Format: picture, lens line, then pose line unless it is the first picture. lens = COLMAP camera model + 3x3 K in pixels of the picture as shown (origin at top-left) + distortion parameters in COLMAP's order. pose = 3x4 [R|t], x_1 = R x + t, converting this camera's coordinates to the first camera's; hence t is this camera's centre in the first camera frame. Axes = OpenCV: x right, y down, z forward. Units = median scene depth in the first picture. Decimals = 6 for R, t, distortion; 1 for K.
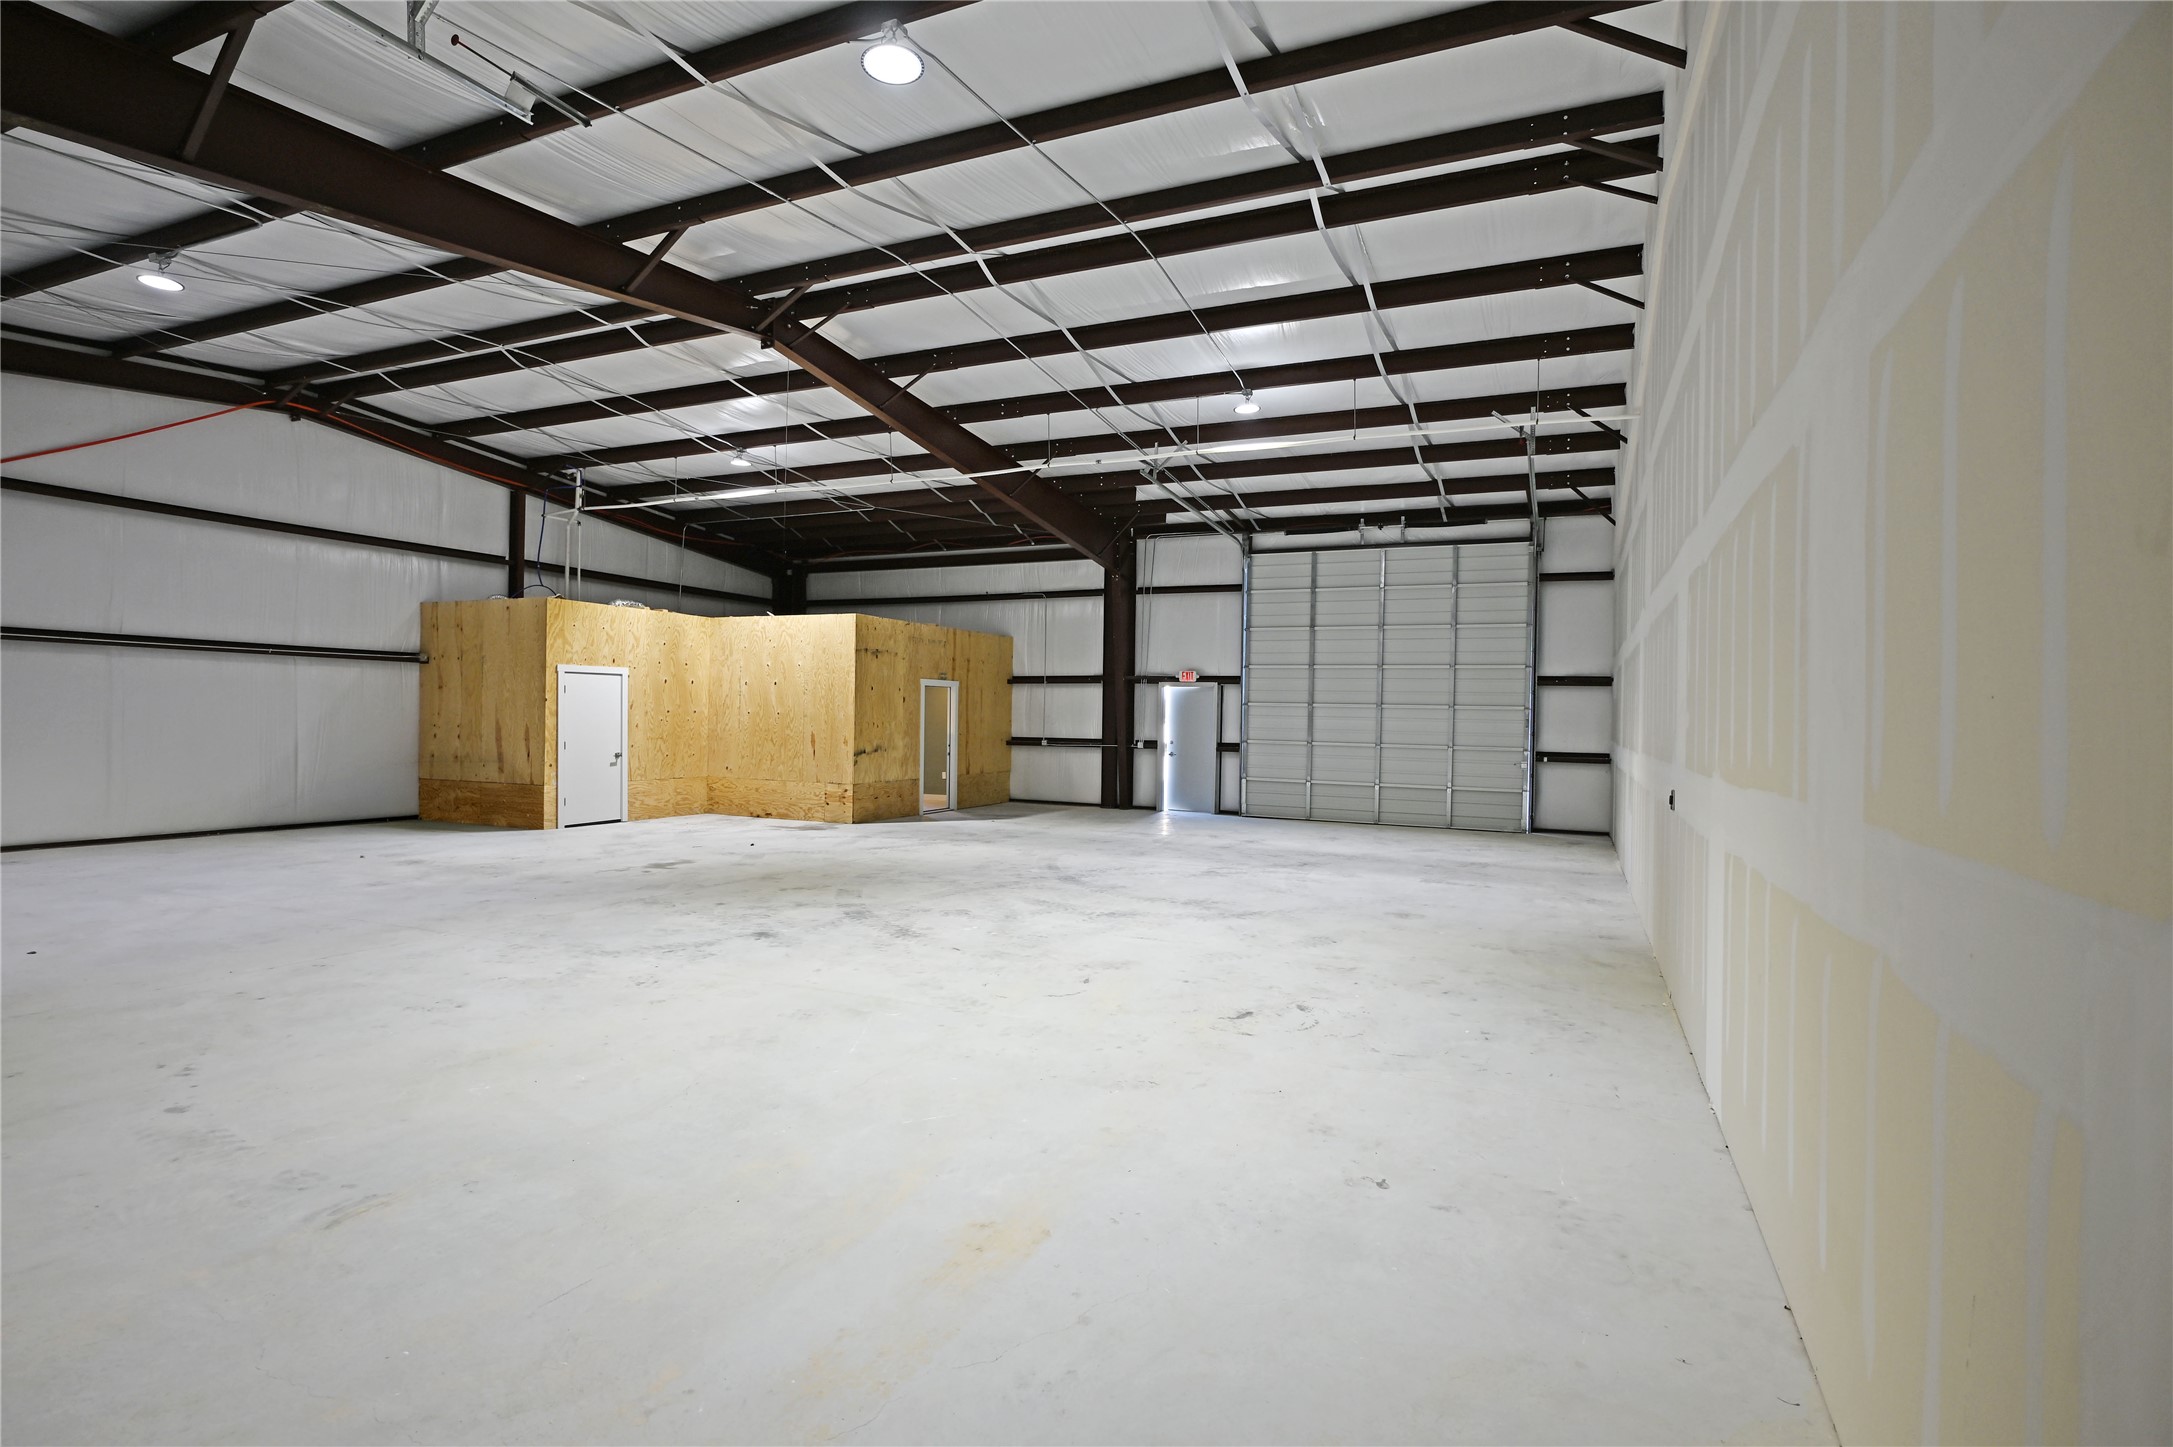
lens RADIAL K [[1058.1, 0, 1083.5], [0, 1058.1, 728.5], [0, 0, 1]] dist [-0.001615, 0.004115]
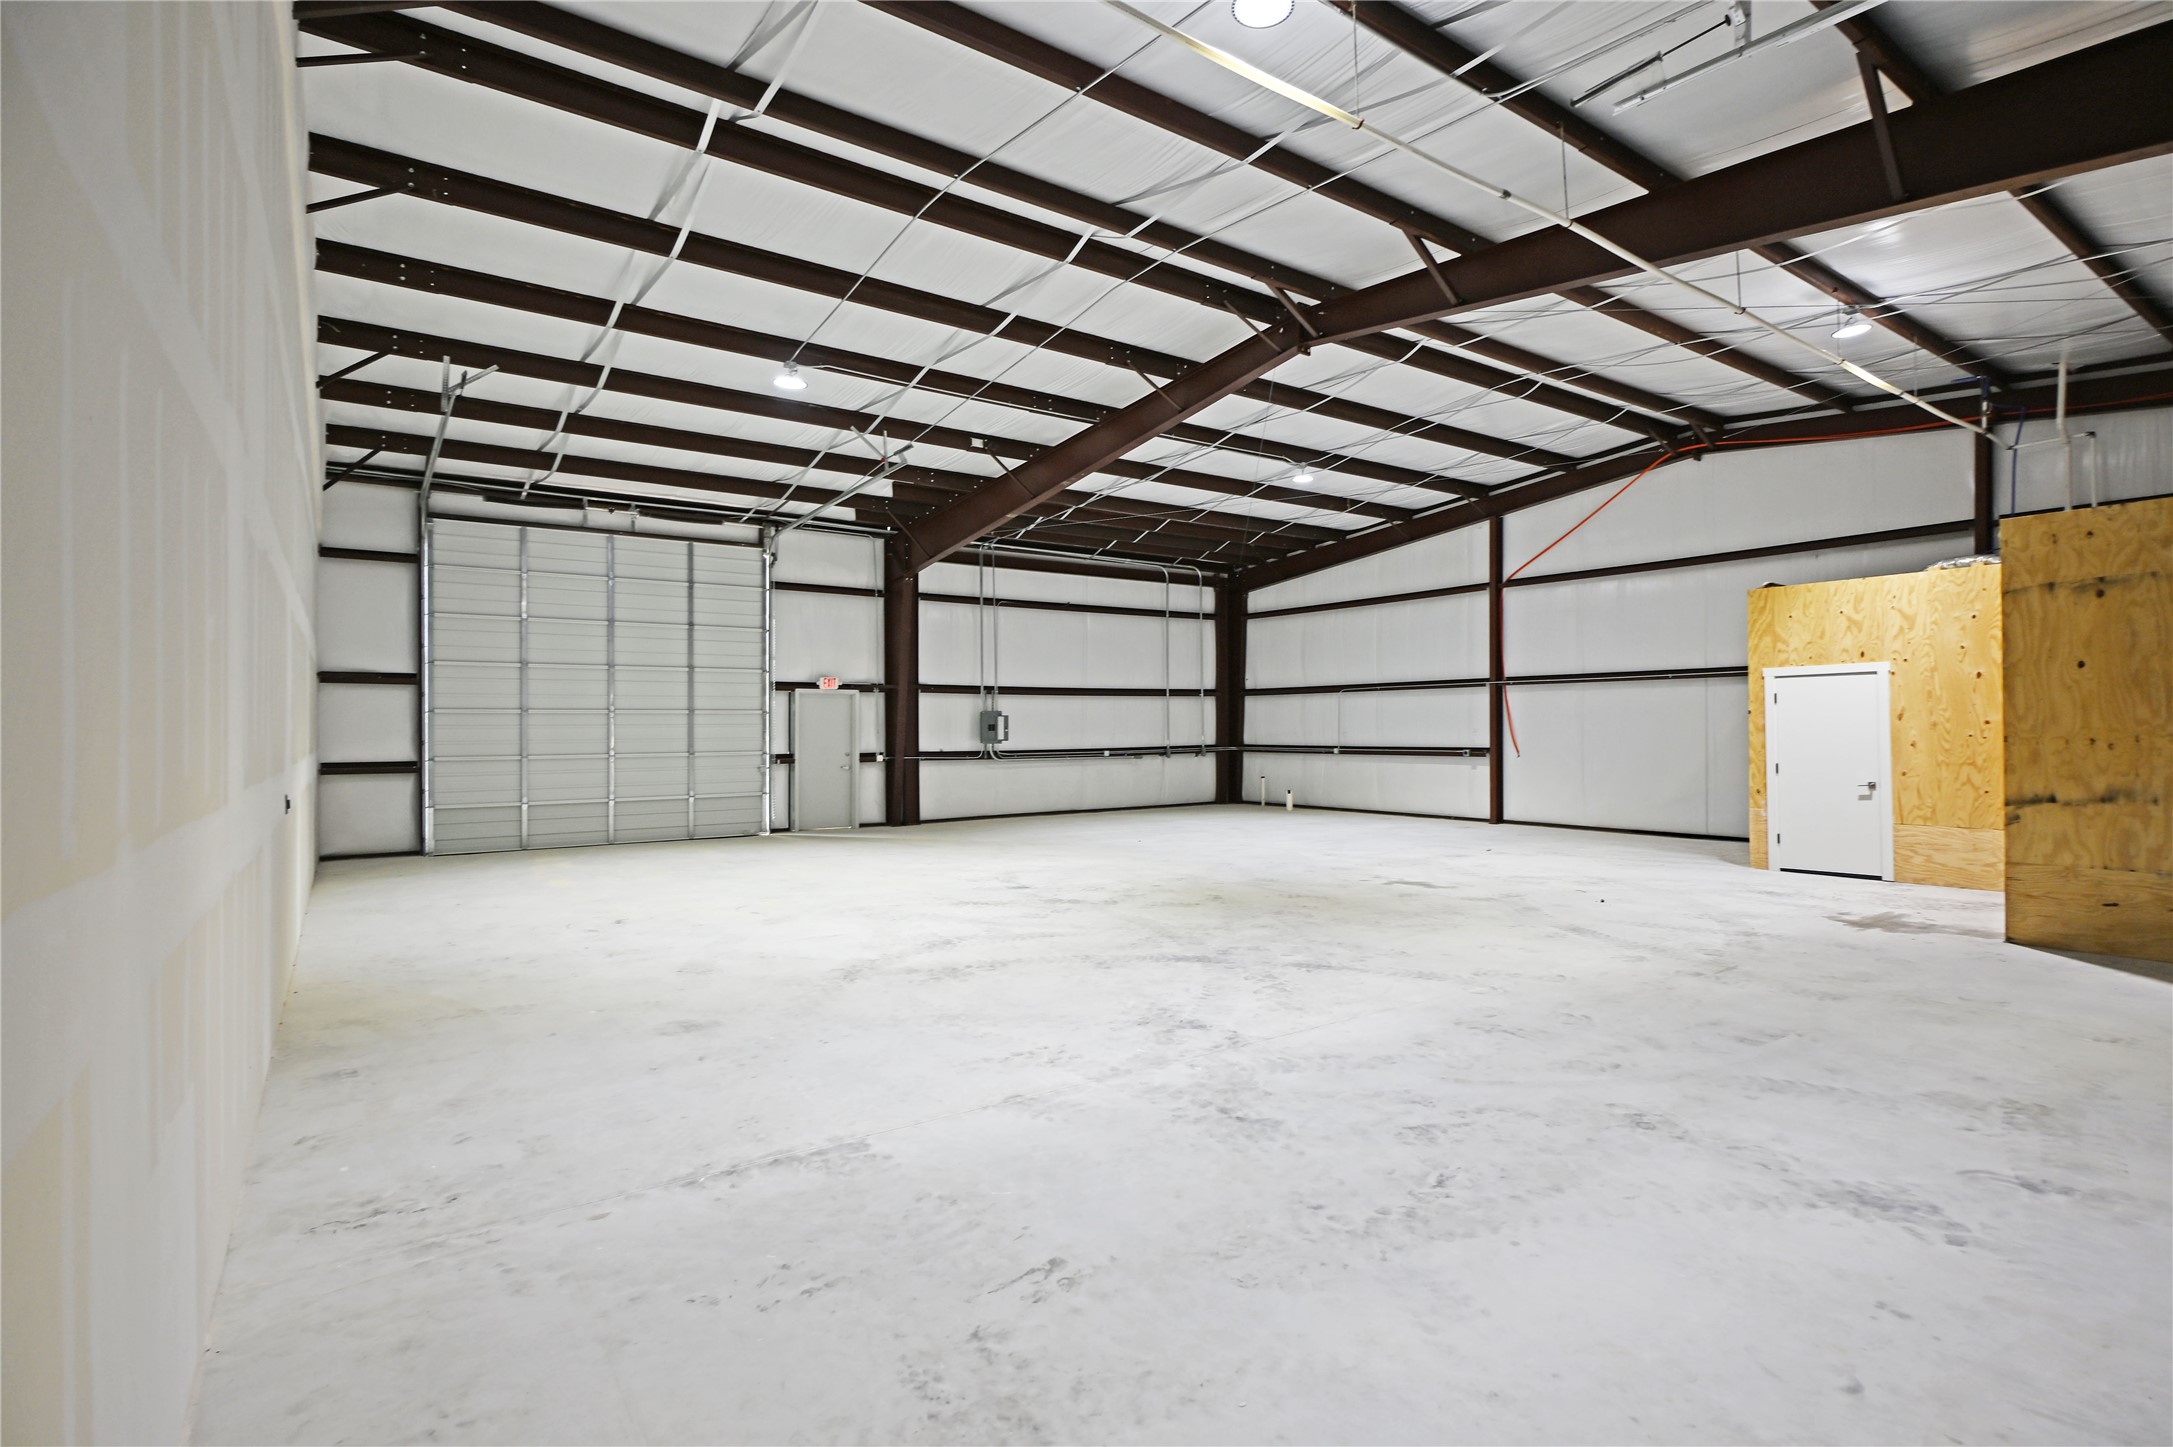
lens RADIAL K [[1058.1, 0, 1098.7], [0, 1058.1, 720.1], [0, 0, 1]] dist [-0.001615, 0.004115]
pose [[-0.488840, -0.020444, -0.872134, 0.439409], [-0.010920, 0.999790, -0.017316, -0.000871], [0.872305, 0.001059, -0.488961, 0.899473]]
